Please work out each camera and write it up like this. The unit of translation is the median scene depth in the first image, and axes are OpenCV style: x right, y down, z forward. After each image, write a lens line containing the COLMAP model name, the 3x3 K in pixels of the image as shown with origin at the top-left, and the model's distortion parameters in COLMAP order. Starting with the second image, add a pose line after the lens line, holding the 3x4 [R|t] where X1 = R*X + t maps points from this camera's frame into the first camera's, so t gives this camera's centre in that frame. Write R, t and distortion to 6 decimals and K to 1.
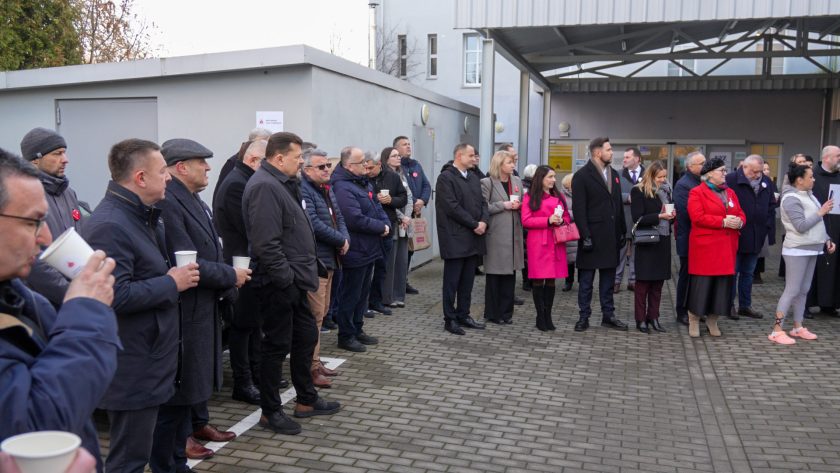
lens RADIAL K [[726.8, 0, 428.9], [0, 726.8, 238.8], [0, 0, 1]] dist [-0.012429, 0.002352]
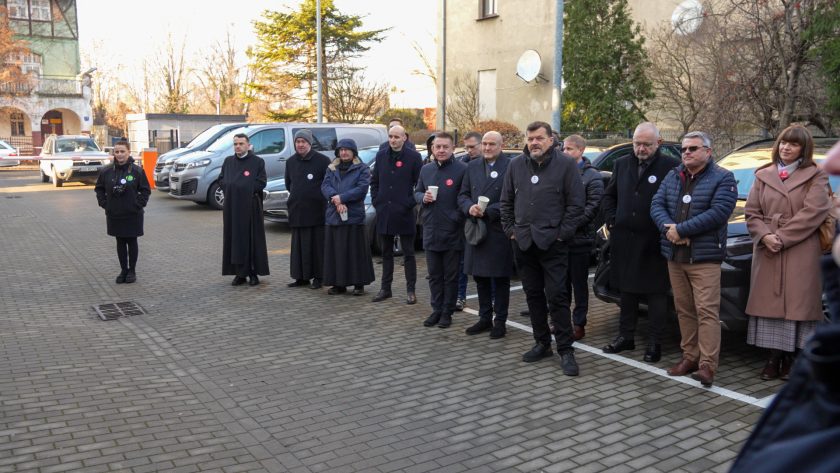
lens RADIAL K [[726.8, 0, 428.9], [0, 726.8, 238.8], [0, 0, 1]] dist [-0.012429, 0.002352]
pose [[-0.650498, 0.091789, -0.753941, 0.787287], [-0.091064, 0.976084, 0.197404, -0.146538], [0.754029, 0.197067, -0.626582, 1.369685]]
